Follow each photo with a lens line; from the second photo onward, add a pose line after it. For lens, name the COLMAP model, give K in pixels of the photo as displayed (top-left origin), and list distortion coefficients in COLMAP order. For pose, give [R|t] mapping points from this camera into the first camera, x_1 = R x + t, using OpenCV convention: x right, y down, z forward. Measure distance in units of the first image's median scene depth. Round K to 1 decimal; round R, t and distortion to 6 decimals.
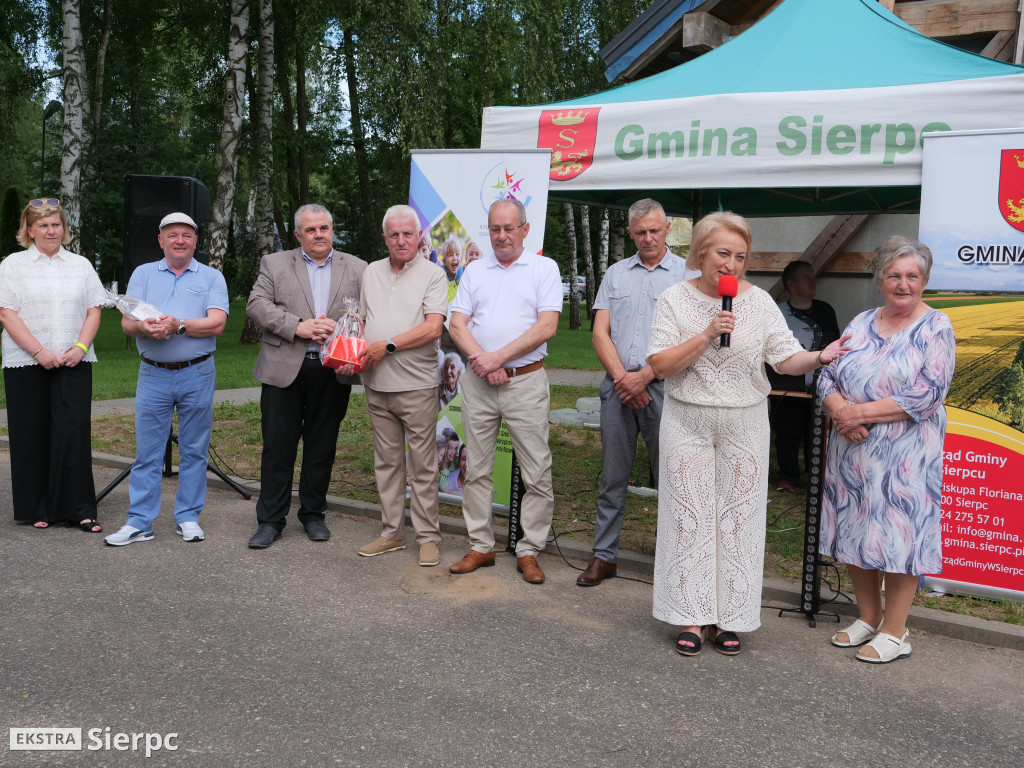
lens RADIAL K [[1106.2, 0, 515.6], [0, 1106.2, 378.0], [0, 0, 1]] dist [-0.003735, 0.000000]
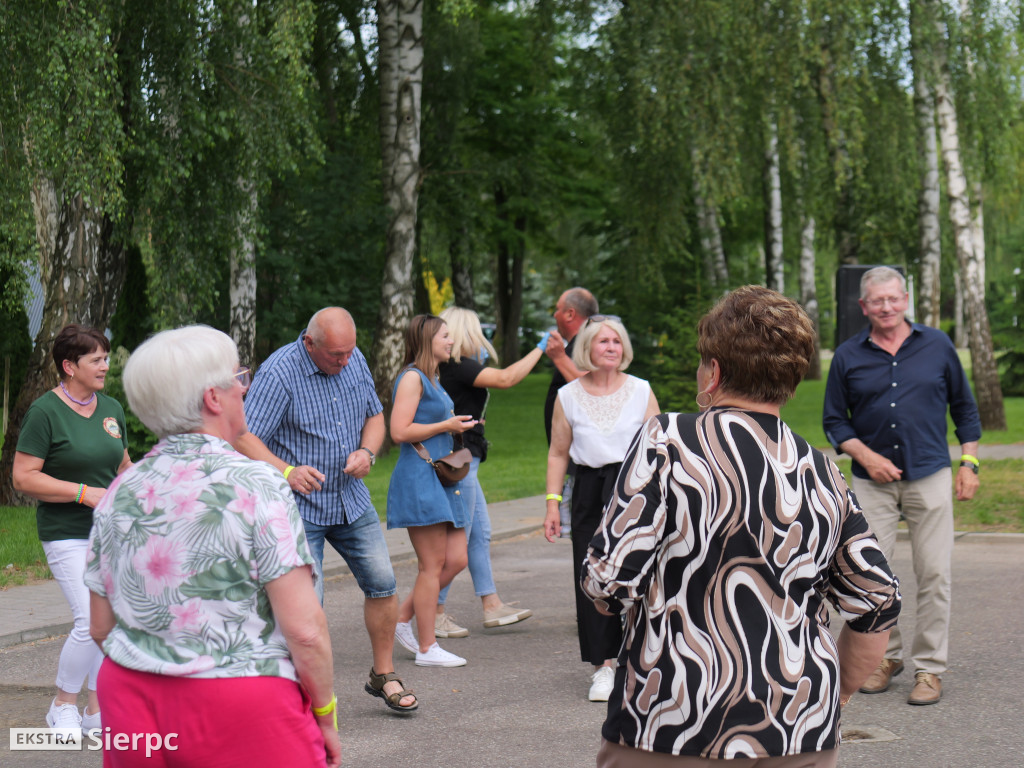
lens RADIAL K [[2074.3, 0, 516.7], [0, 2074.3, 377.8], [0, 0, 1]] dist [-0.035821, 0.000000]
pose [[0.994194, -0.055497, 0.092186, -0.947425], [0.061464, 0.996107, -0.063195, 0.052130], [-0.088320, 0.068494, 0.993734, -1.191288]]
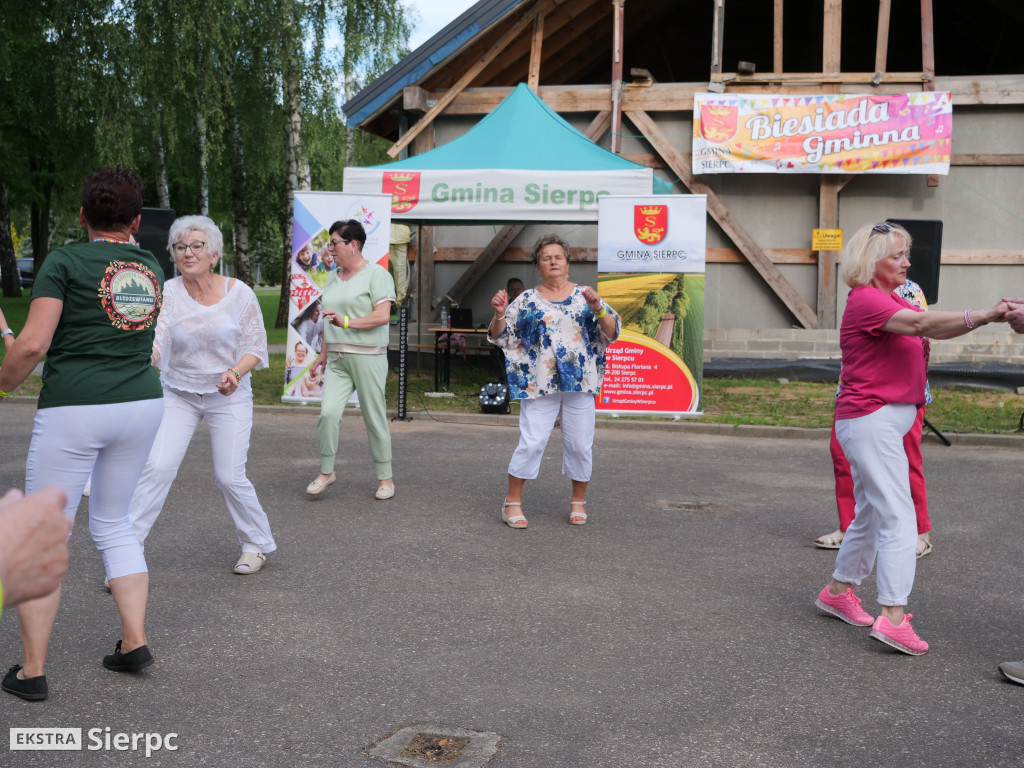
lens RADIAL K [[1291.7, 0, 492.9], [0, 1291.7, 378.2], [0, 0, 1]] dist [0.006227, 0.000000]
pose [[0.925561, -0.049012, 0.375412, -0.601612], [0.048542, 0.998764, 0.010717, 0.068035], [-0.375474, 0.008304, 0.926796, -0.947717]]
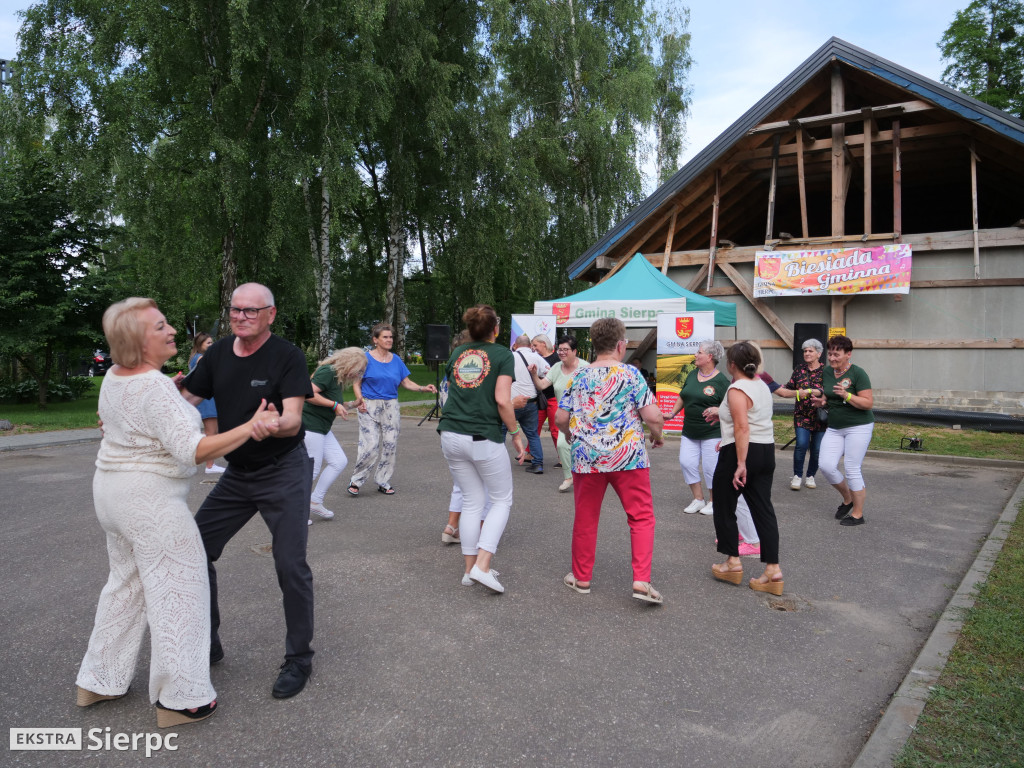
lens RADIAL K [[737.3, 0, 498.8], [0, 737.3, 386.5], [0, 0, 1]] dist [-0.069887, 0.031504]
pose [[0.999675, -0.025170, -0.004112, -0.139299], [0.024977, 0.998823, -0.041579, 0.100122], [0.005154, 0.041463, 0.999127, -1.238444]]
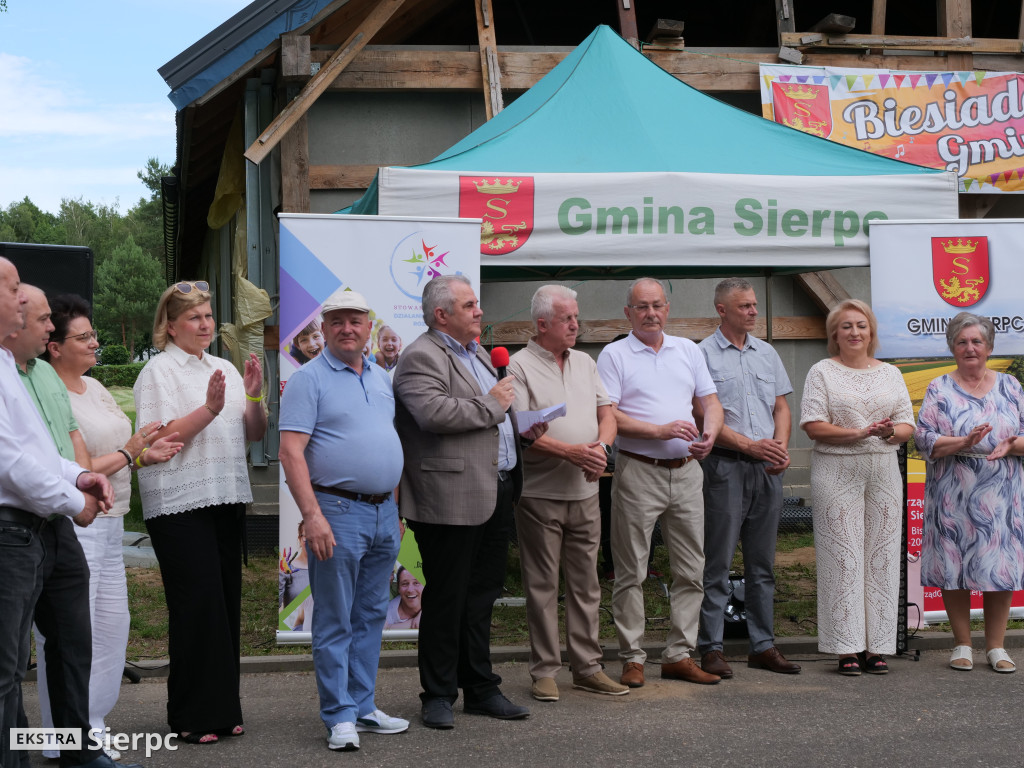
lens RADIAL K [[1768.7, 0, 481.8], [0, 1768.7, 368.6], [0, 0, 1]] dist [0.004457, 0.000000]
pose [[0.728318, -0.044857, 0.683770, -0.953064], [0.098179, 0.994391, -0.039341, -0.031629], [-0.678170, 0.095785, 0.728636, -0.028392]]
